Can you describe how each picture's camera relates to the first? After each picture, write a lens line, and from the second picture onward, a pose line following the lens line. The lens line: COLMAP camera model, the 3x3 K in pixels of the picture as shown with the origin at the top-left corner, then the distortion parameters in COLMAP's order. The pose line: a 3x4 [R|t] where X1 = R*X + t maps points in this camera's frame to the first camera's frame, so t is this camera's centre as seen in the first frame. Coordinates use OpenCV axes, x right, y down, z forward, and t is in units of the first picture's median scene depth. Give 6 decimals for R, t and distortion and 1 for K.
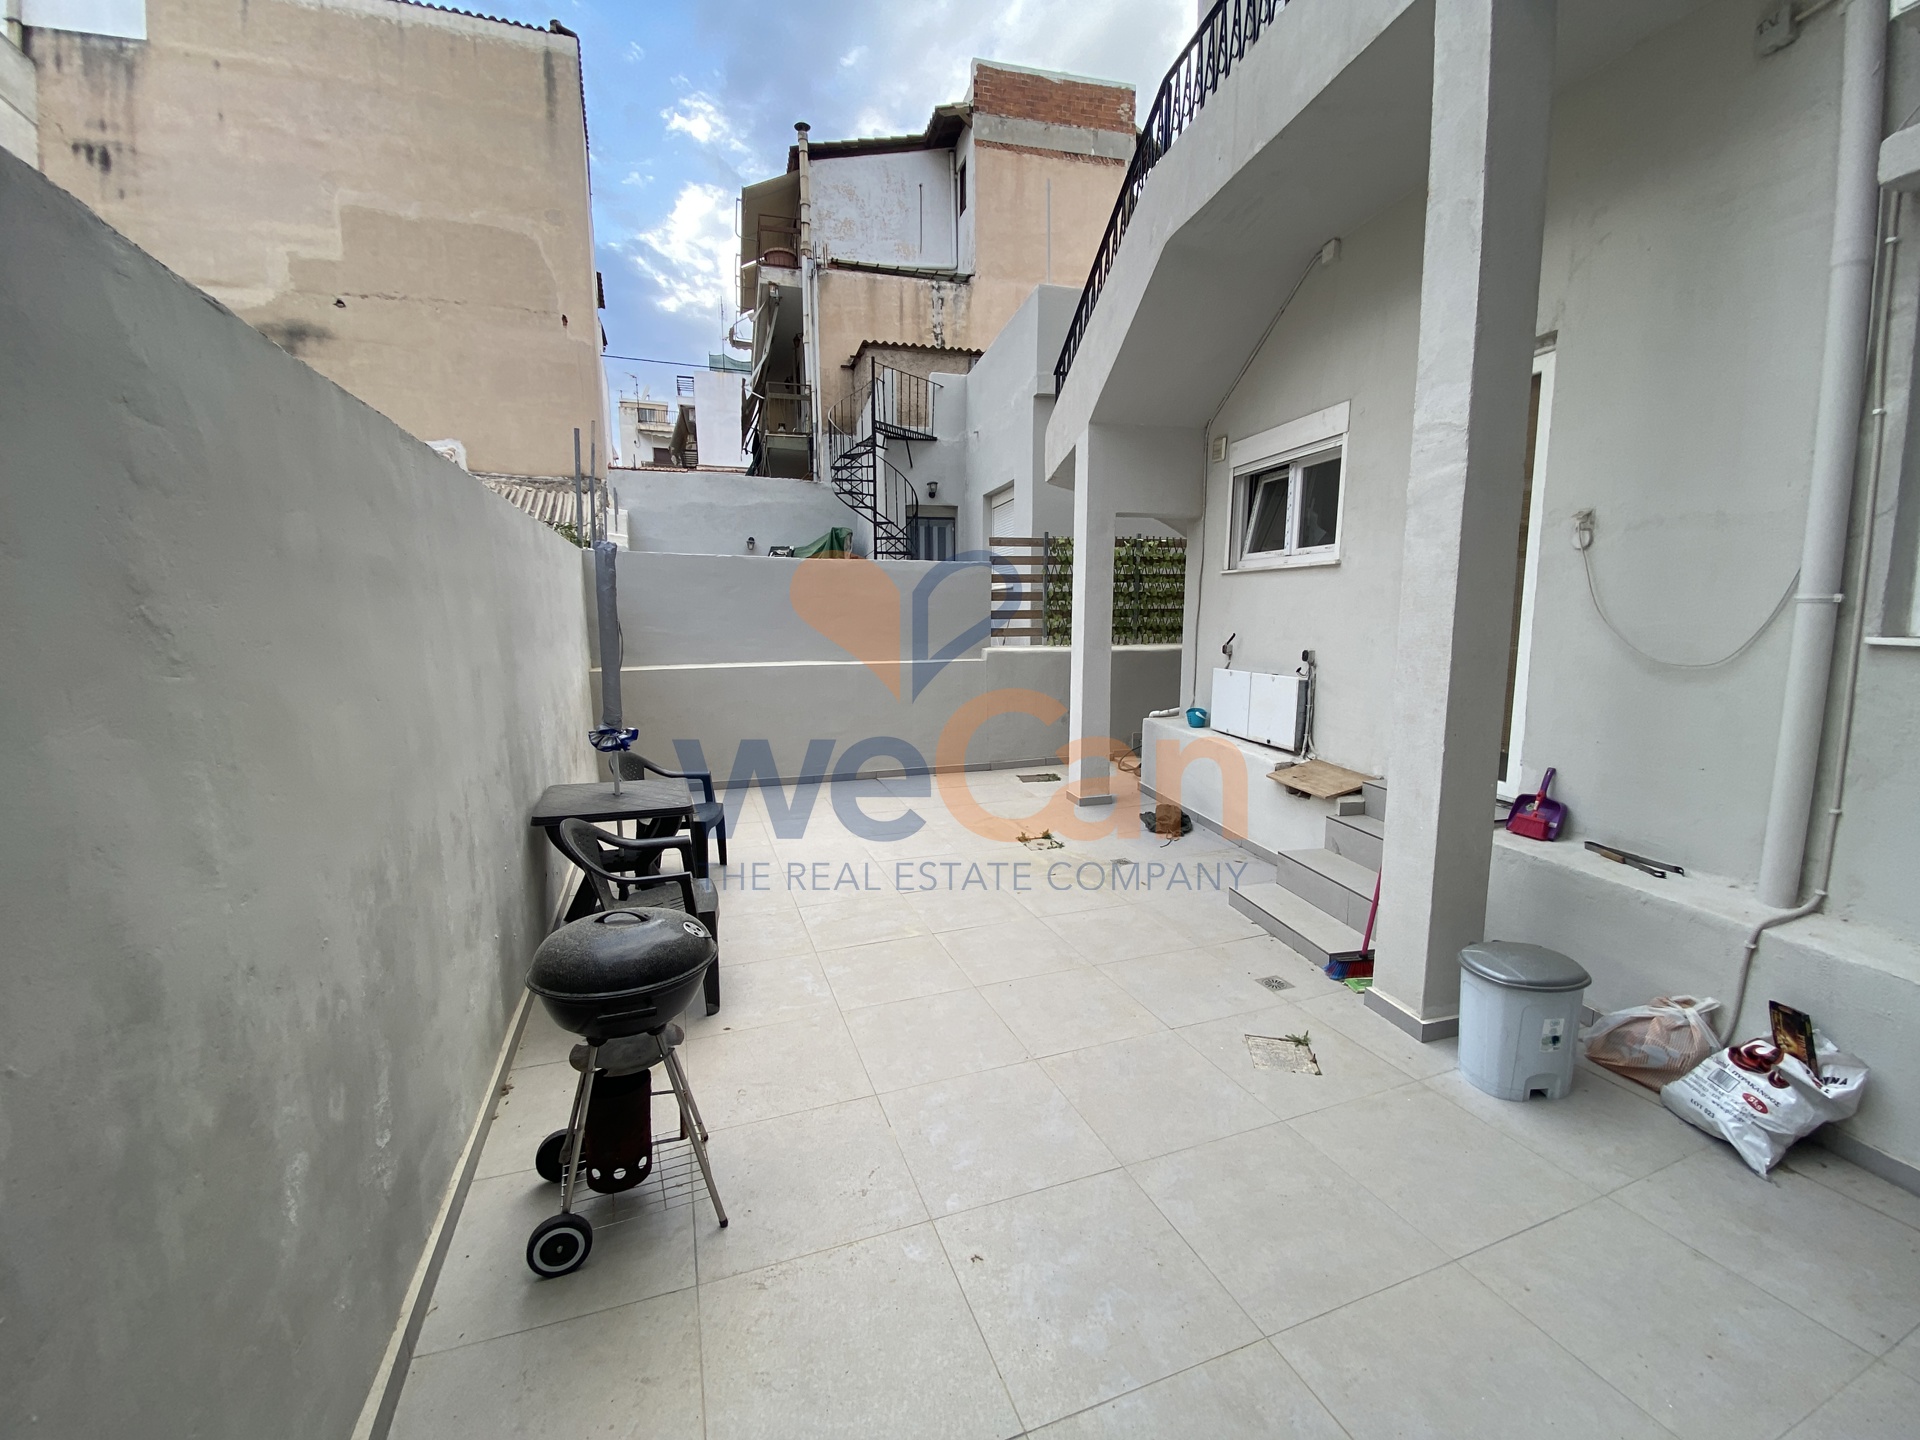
lens RADIAL K [[775.5, 0, 961.4], [0, 775.5, 719.8], [0, 0, 1]] dist [0.001547, -0.002256]
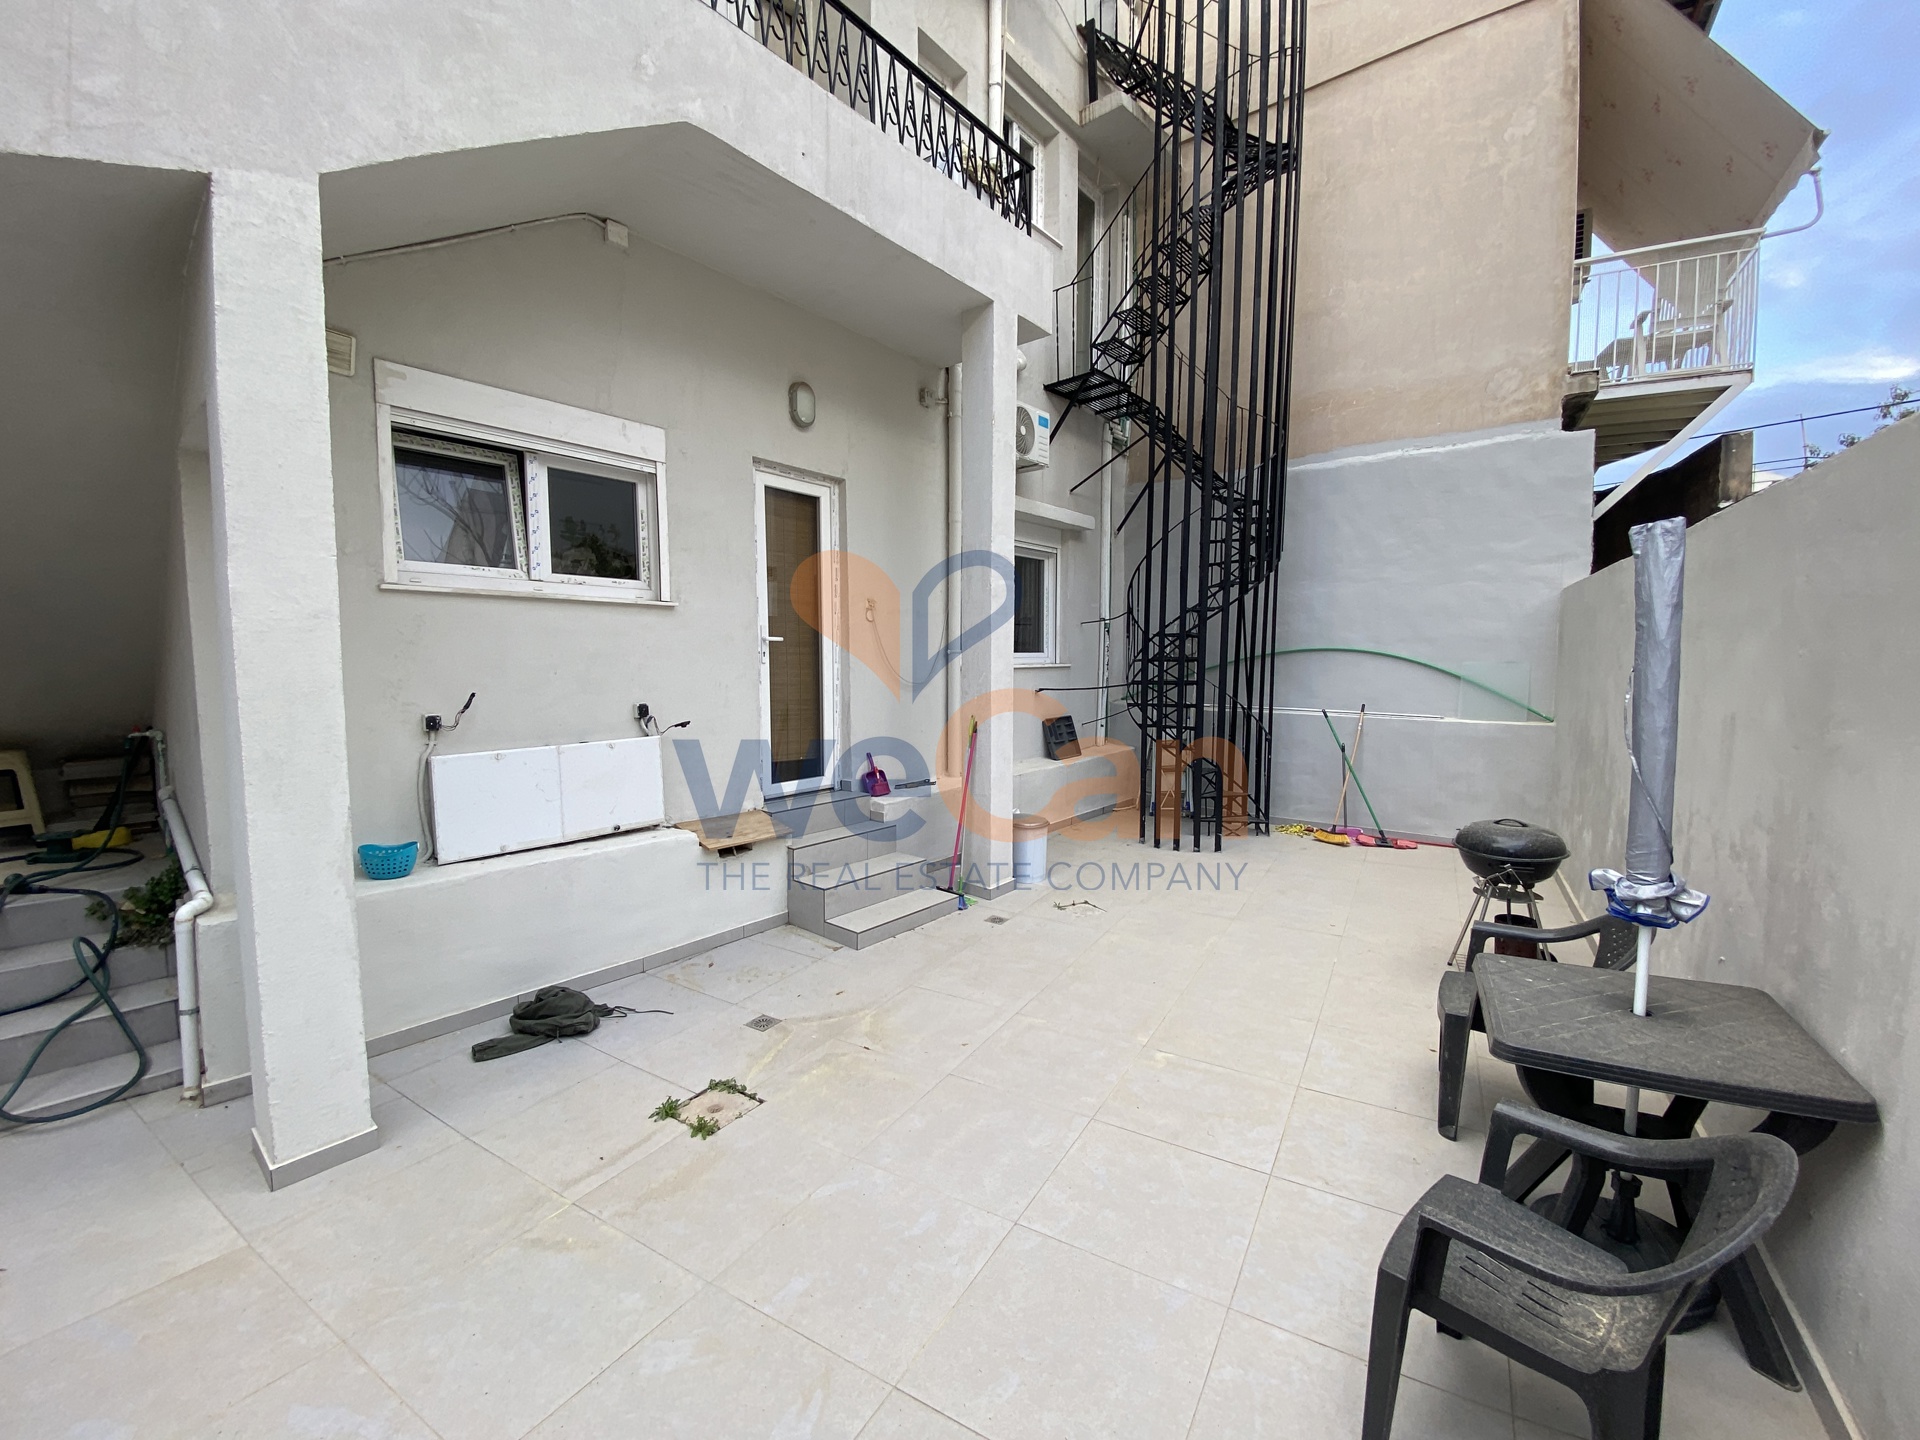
lens RADIAL K [[775.5, 0, 952.6], [0, 775.5, 714.3], [0, 0, 1]] dist [0.001547, -0.002256]
pose [[-0.634248, -0.054384, 0.771215, -0.410397], [0.107266, 0.981685, 0.157441, -0.172376], [-0.765653, 0.182582, -0.616798, 1.255259]]
